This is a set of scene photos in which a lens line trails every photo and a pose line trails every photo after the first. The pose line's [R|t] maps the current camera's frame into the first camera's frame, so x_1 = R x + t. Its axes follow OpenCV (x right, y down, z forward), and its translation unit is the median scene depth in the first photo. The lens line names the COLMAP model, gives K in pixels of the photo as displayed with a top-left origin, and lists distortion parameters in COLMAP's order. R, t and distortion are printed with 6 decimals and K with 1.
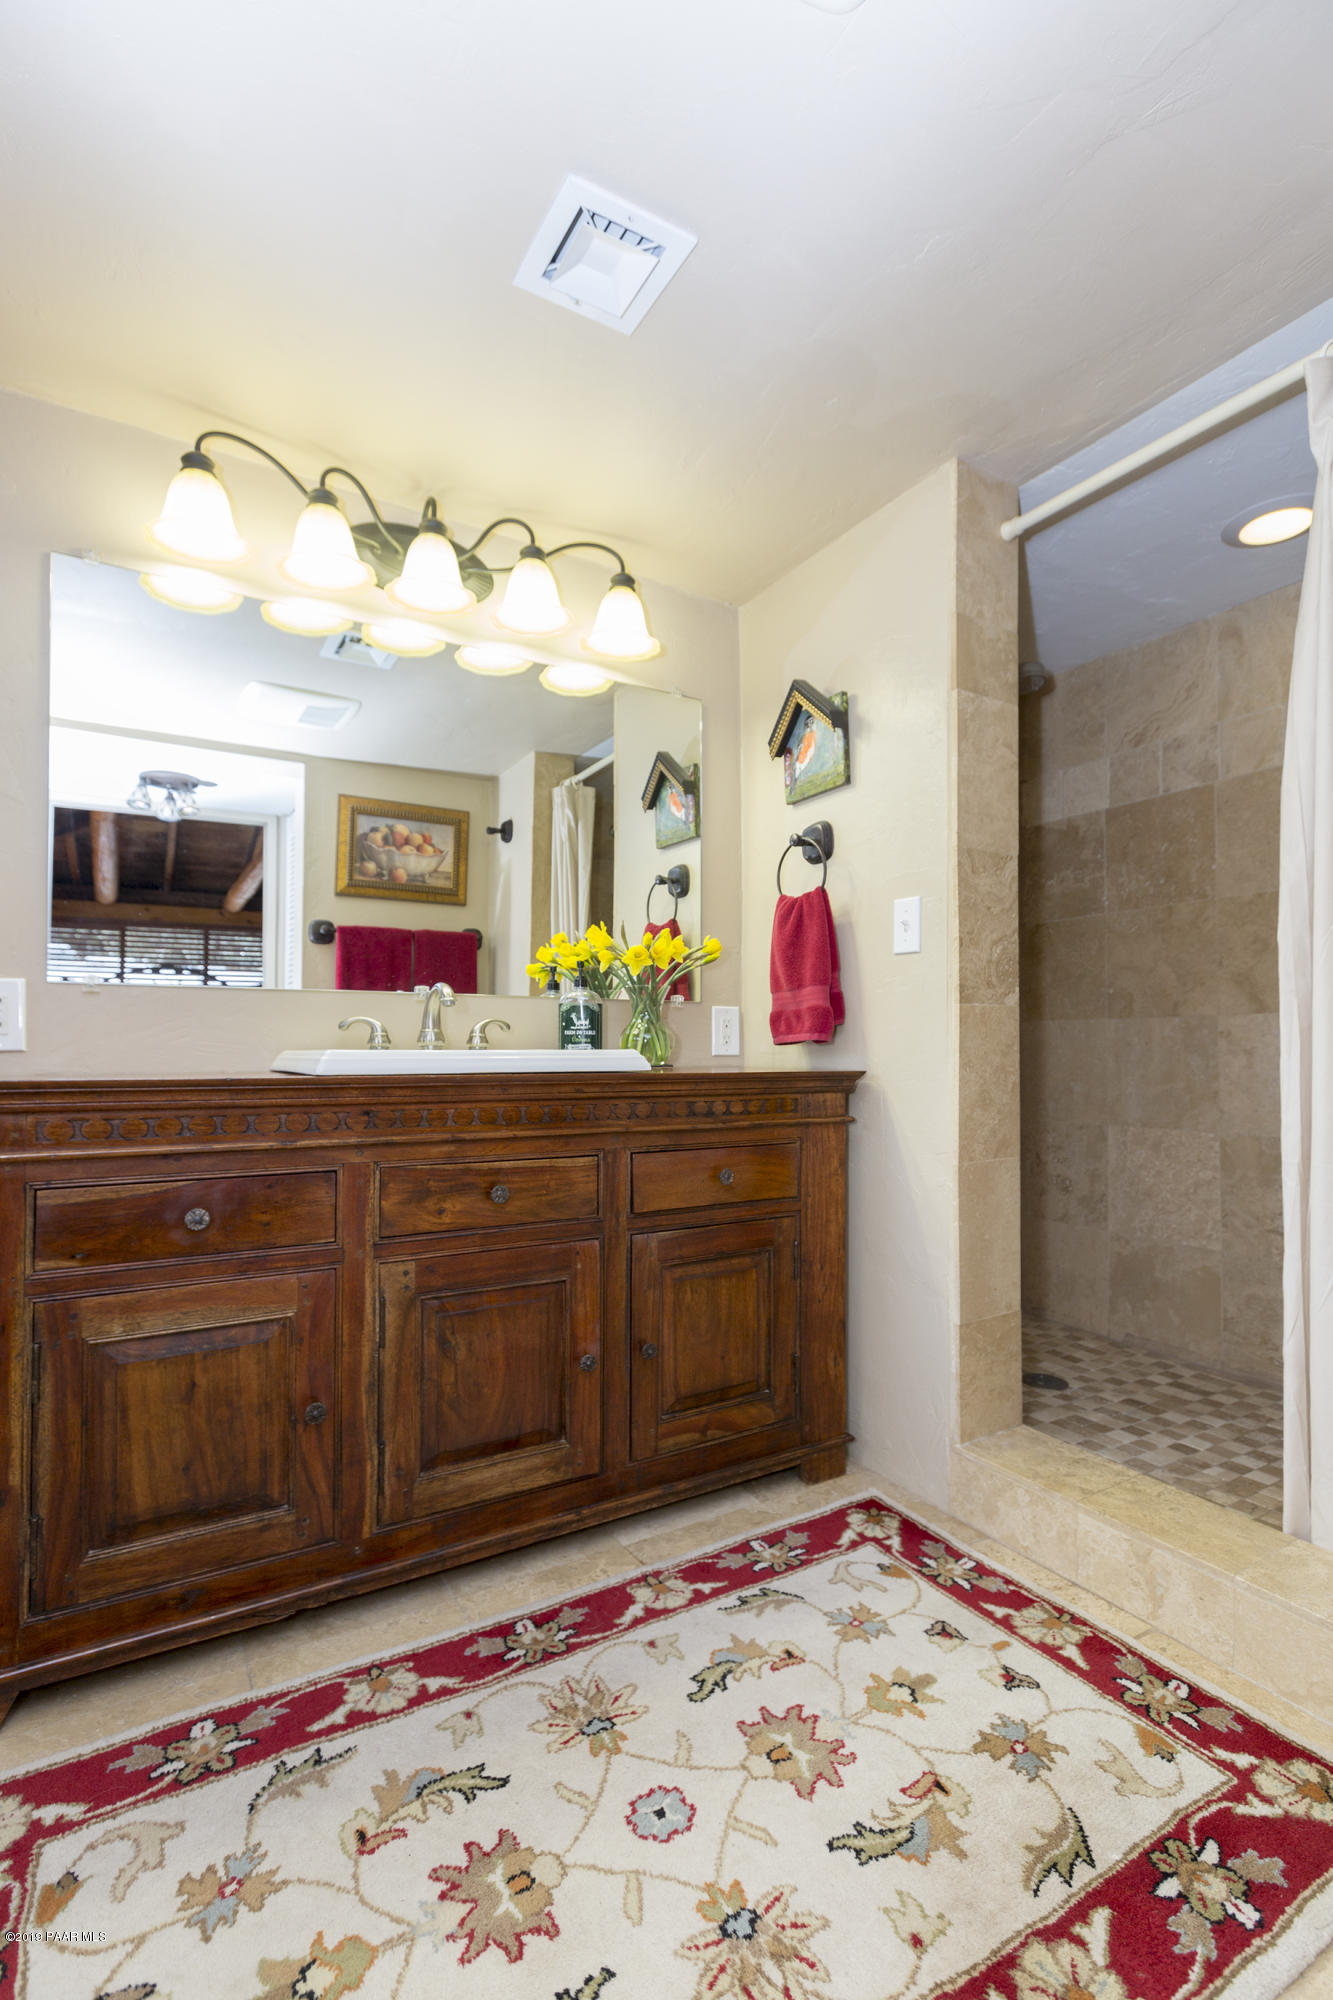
lens RADIAL K [[904.4, 0, 665.9], [0, 904.4, 1038.8], [0, 0, 1]] dist [0.000485, -0.002938]
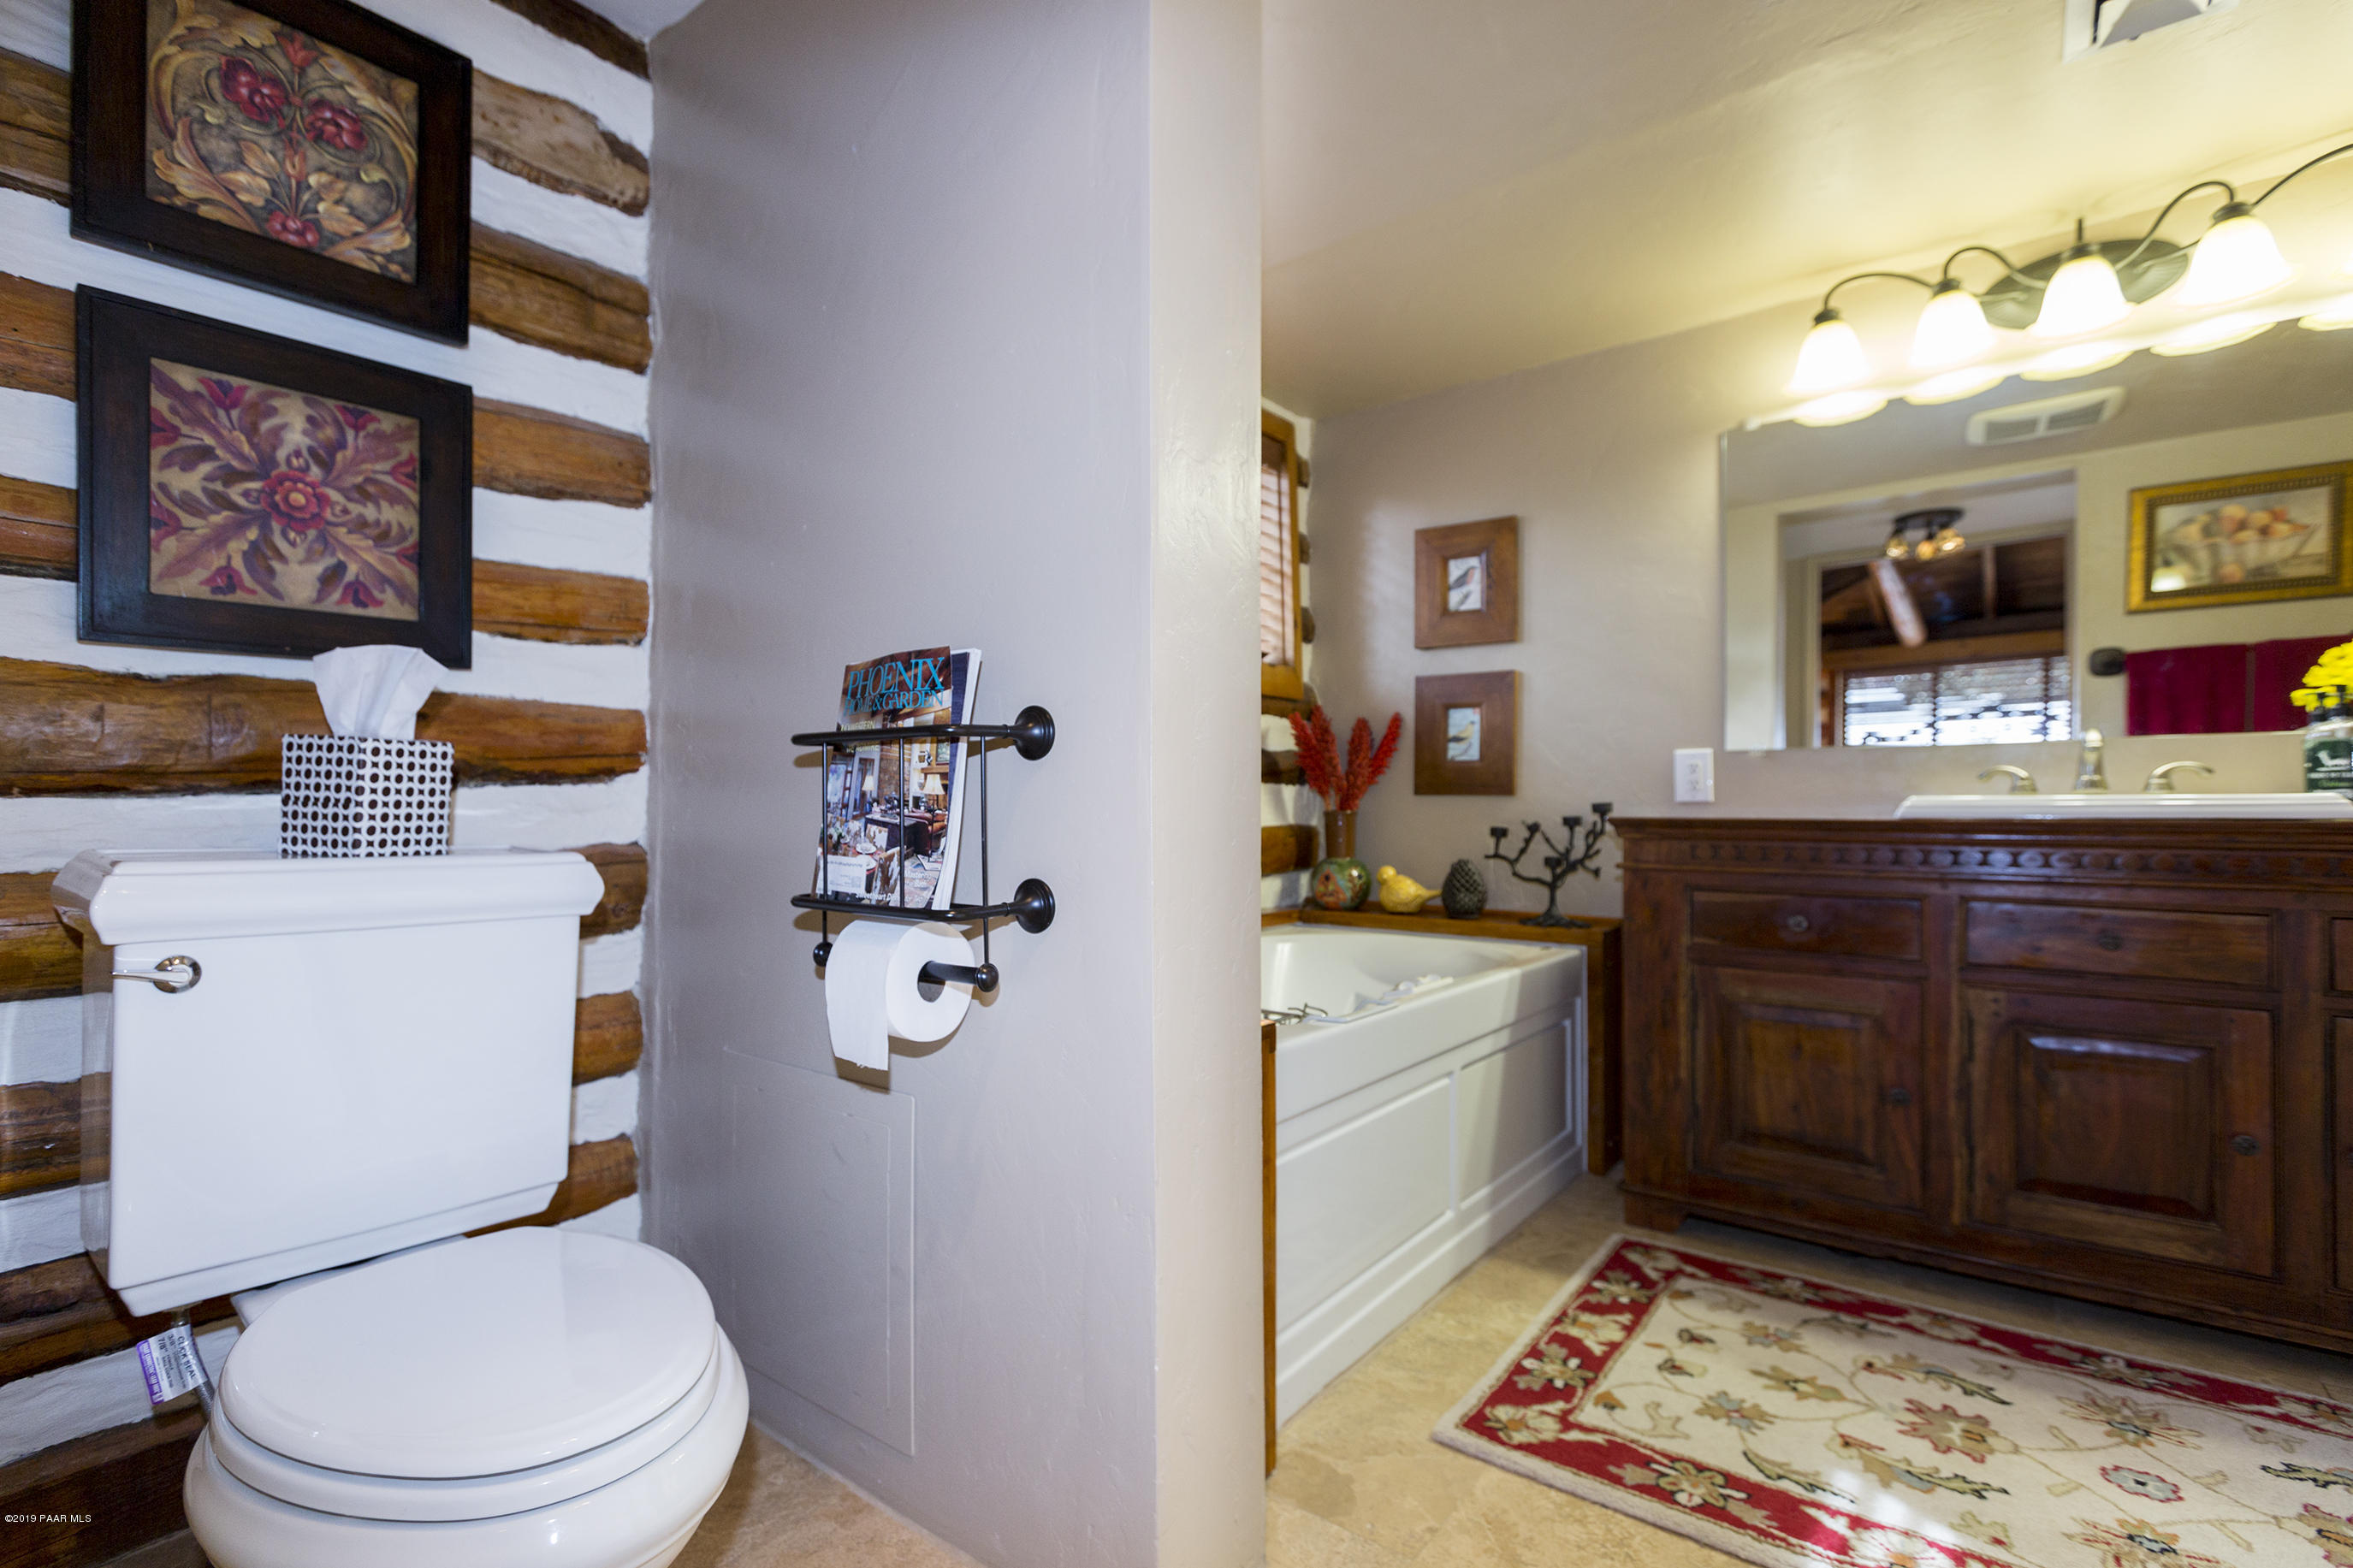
lens RADIAL K [[1072.2, 0, 1176.5], [0, 1072.2, 784.0], [0, 0, 1]] dist [0.003187, -0.001248]
pose [[0.371523, -0.025772, -0.928066, 0.580247], [0.011683, 0.999665, -0.023083, 0.016248], [0.928350, -0.002267, 0.371699, -0.420569]]
